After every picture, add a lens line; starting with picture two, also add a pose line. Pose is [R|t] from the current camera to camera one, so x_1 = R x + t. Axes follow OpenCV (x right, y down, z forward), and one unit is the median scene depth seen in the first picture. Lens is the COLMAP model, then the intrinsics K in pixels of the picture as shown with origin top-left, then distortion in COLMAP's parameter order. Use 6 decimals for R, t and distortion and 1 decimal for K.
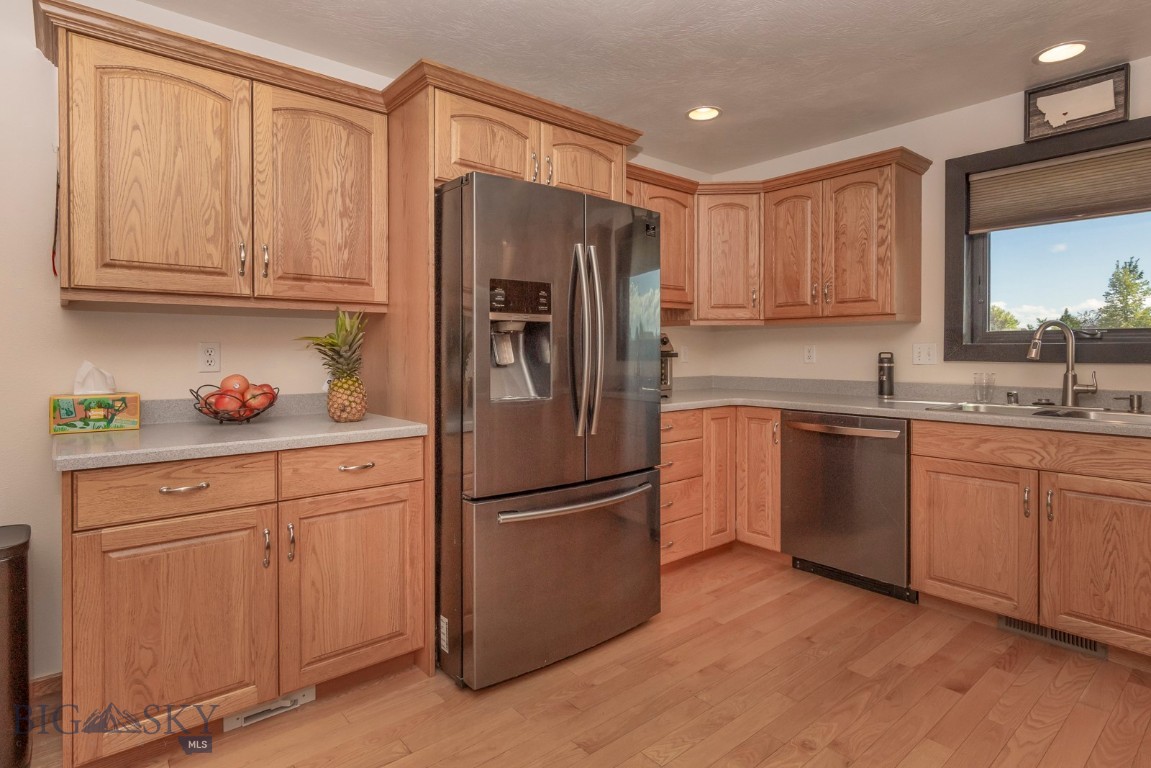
lens RADIAL K [[608.6, 0, 542.1], [0, 608.6, 352.2], [0, 0, 1]] dist [0.001090, 0.000457]
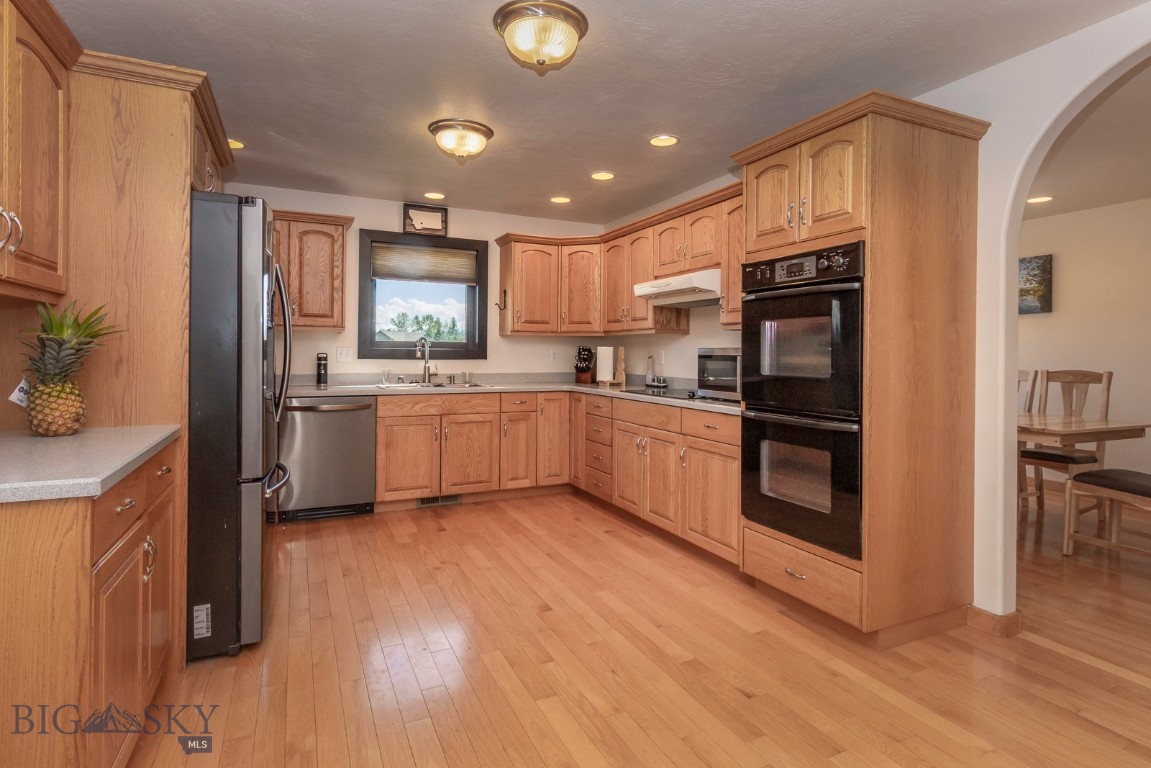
lens RADIAL K [[587.4, 0, 645.3], [0, 587.4, 328.5], [0, 0, 1]] dist [0.000606, 0.000860]
pose [[0.151645, 0.045904, 0.987368, -0.937204], [-0.006832, 0.998946, -0.045393, -0.000372], [-0.988411, 0.000138, 0.151799, 0.081126]]
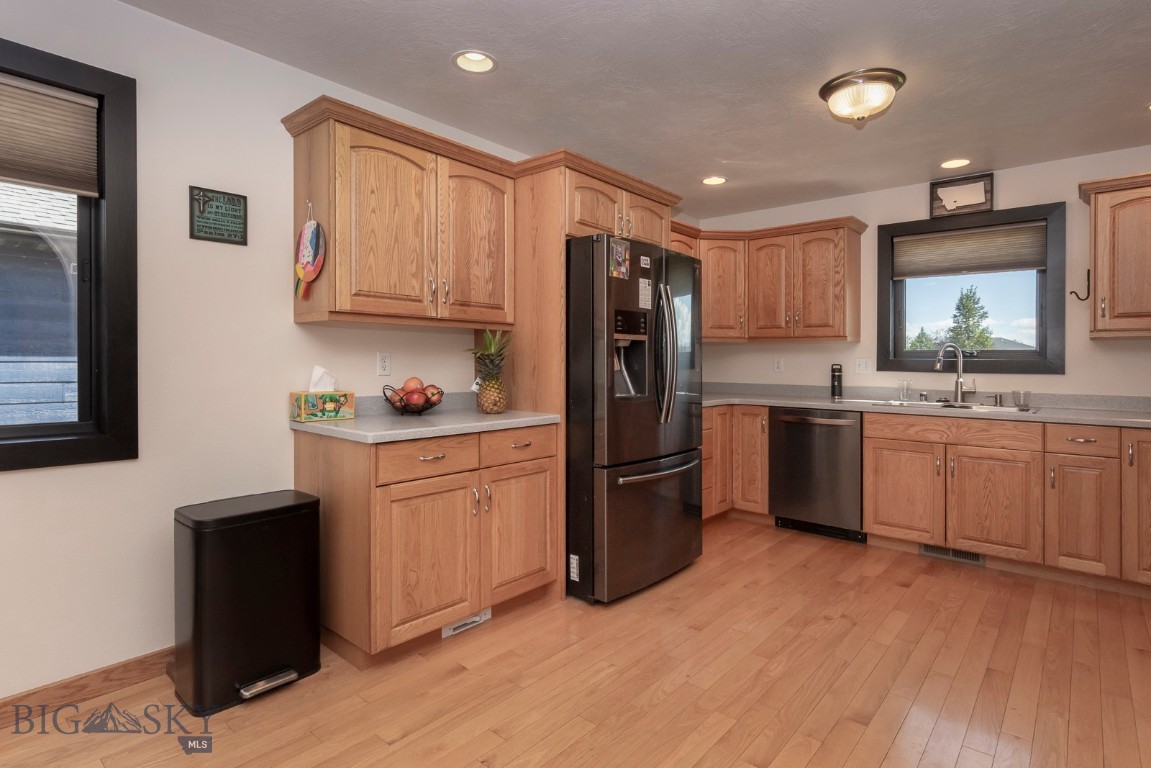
lens RADIAL K [[616.9, 0, 570.0], [0, 616.9, 350.7], [0, 0, 1]] dist [-0.000344, -0.000454]
pose [[0.981507, 0.013565, 0.190944, -0.388472], [-0.010542, 0.999803, -0.016843, -0.000936], [-0.191135, 0.014518, 0.981456, -0.319888]]
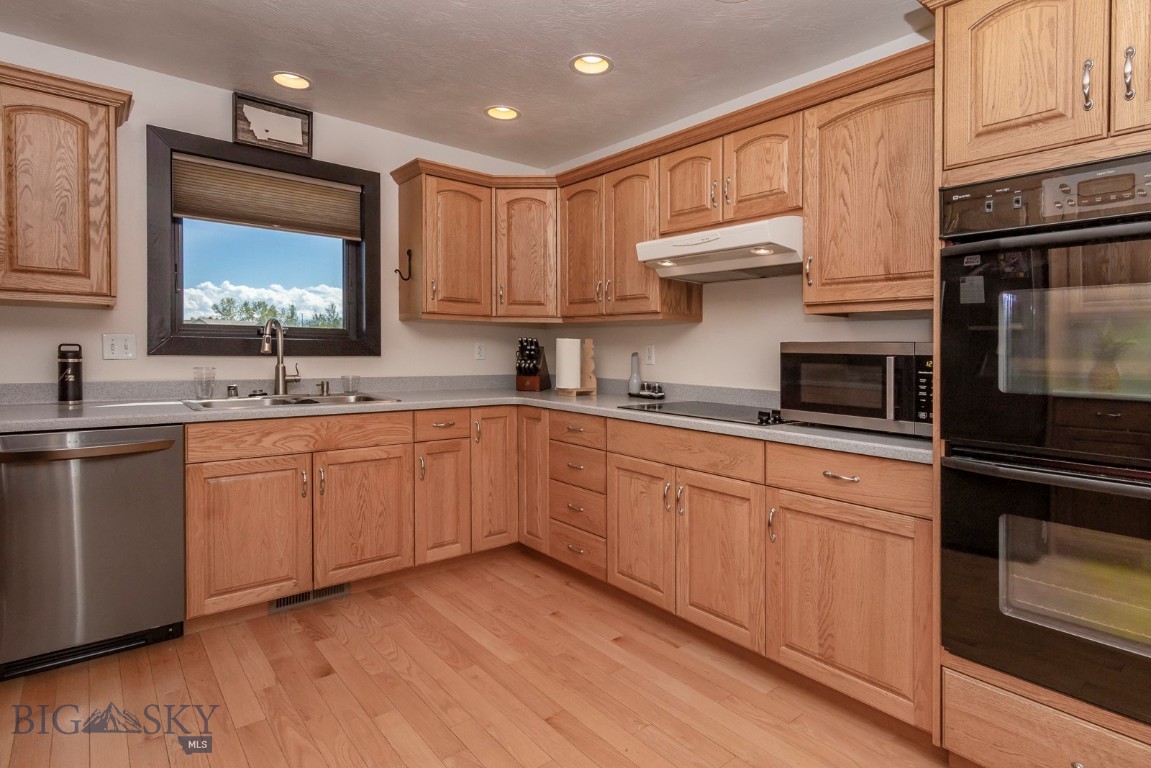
lens RADIAL K [[595.9, 0, 639.7], [0, 595.9, 351.0], [0, 0, 1]] dist [0.002899, 0.000496]
pose [[-0.062156, -0.000567, 0.998066, -0.319938], [-0.013782, 0.999905, -0.000290, -0.001478], [-0.997971, -0.013773, -0.062158, 0.472705]]
